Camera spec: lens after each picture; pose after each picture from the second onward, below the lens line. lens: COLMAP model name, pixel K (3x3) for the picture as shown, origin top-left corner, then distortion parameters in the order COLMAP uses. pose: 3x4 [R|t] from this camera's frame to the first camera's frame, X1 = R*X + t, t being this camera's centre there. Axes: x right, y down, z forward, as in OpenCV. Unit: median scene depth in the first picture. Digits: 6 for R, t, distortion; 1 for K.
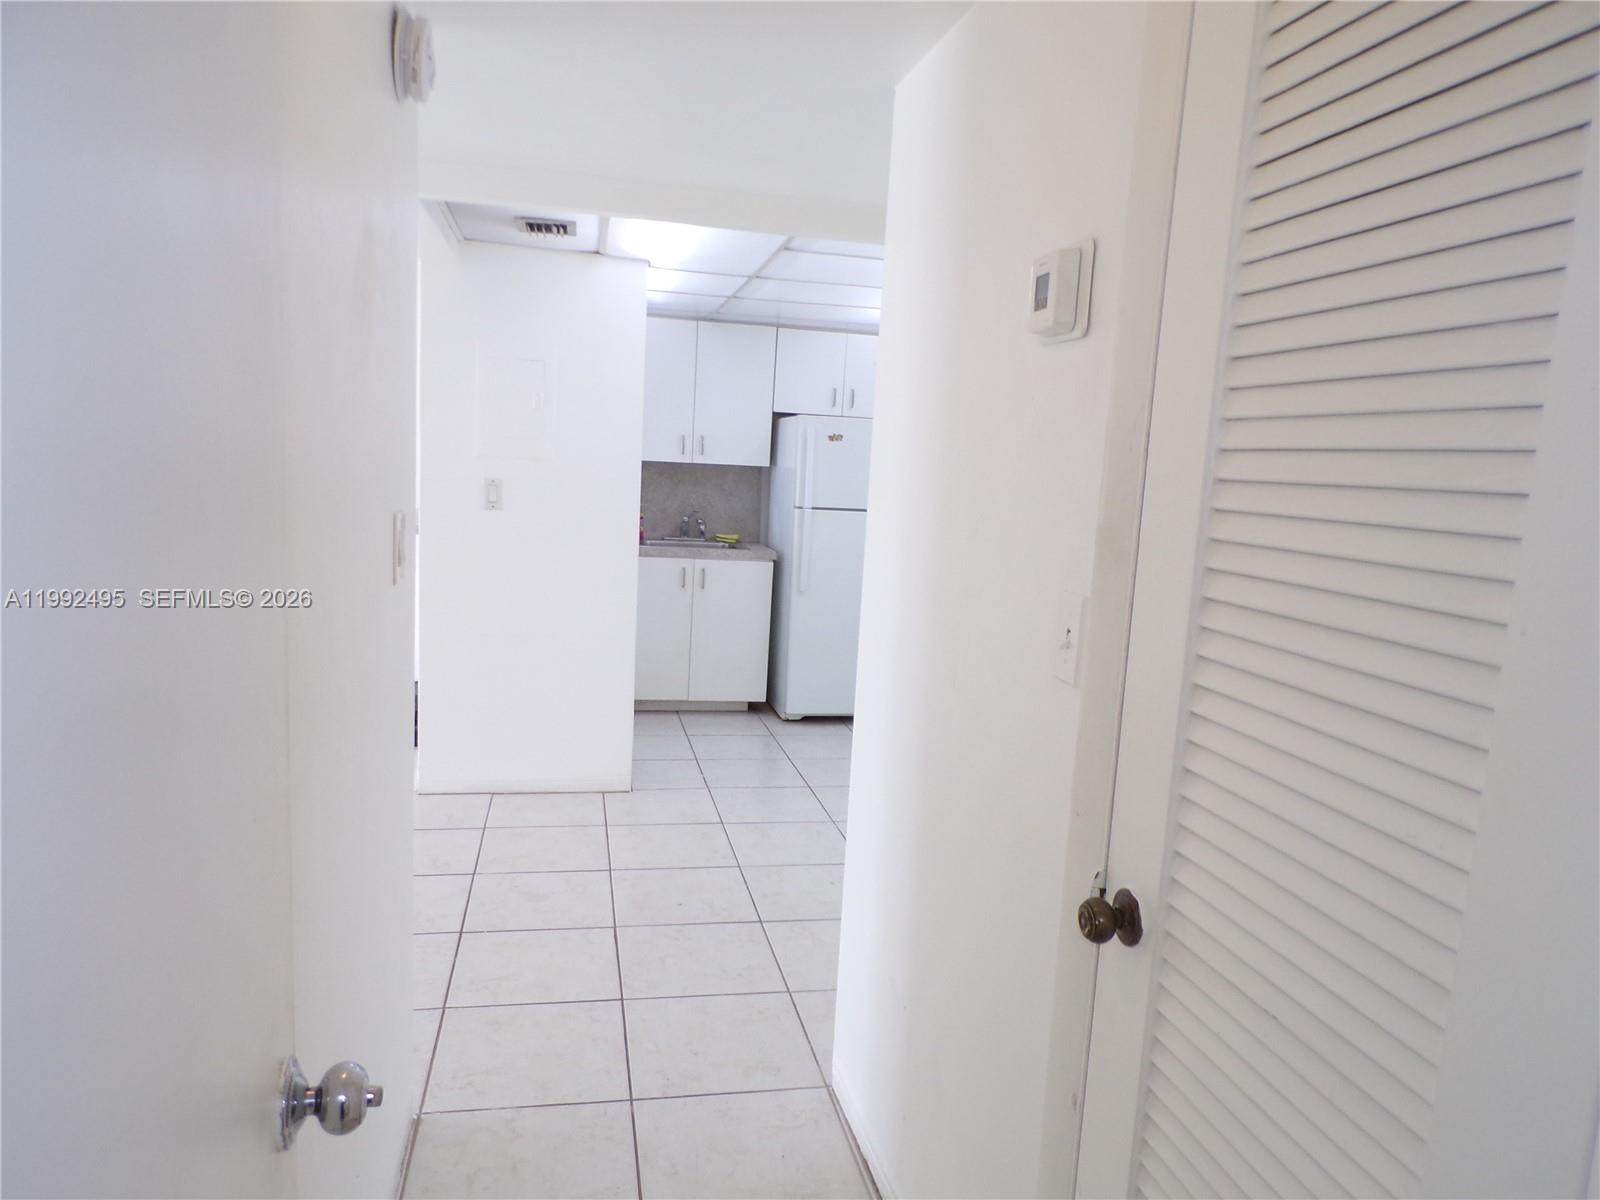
lens RADIAL K [[1074.3, 0, 800.4], [0, 1074.3, 608.9], [0, 0, 1]] dist [-0.005633, 0.009756]
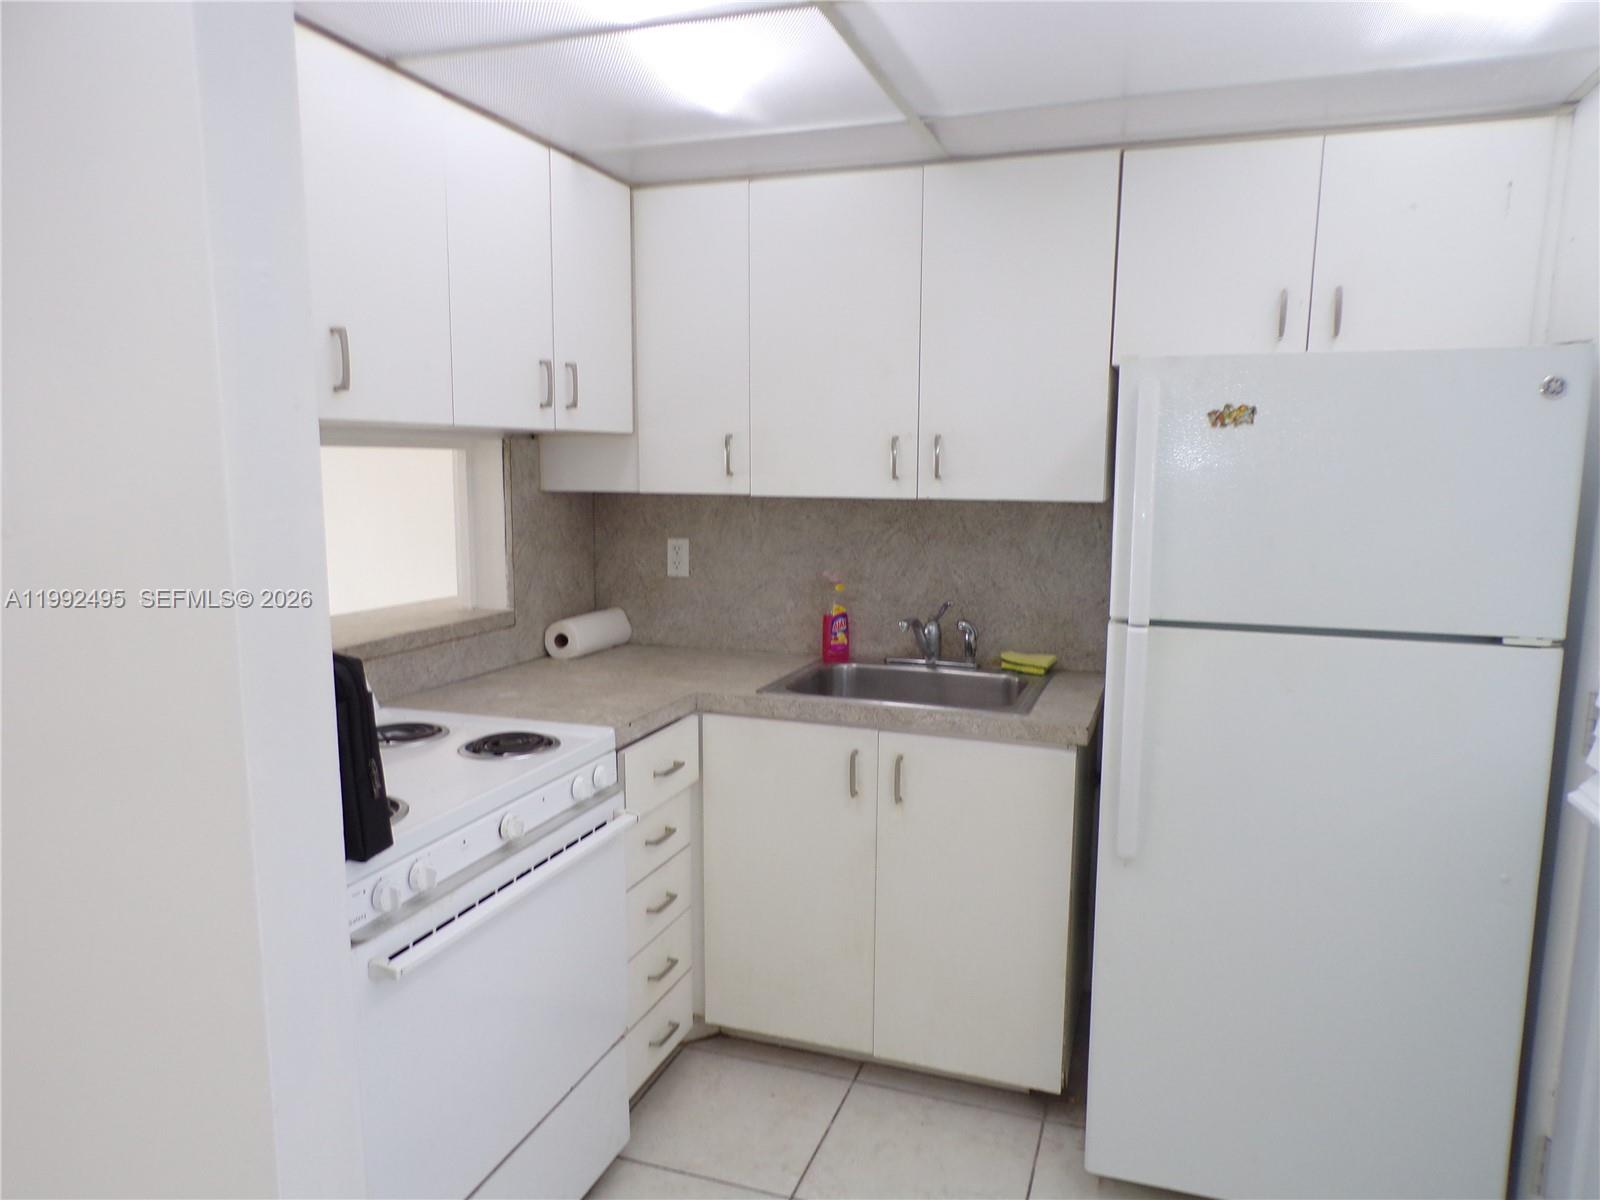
lens RADIAL K [[1074.3, 0, 800.4], [0, 1074.3, 608.9], [0, 0, 1]] dist [-0.005633, 0.009756]
pose [[0.854529, 0.020362, -0.519005, 0.086599], [-0.030543, 0.999472, -0.011075, -0.085089], [0.518506, 0.025315, 0.854699, 0.605863]]
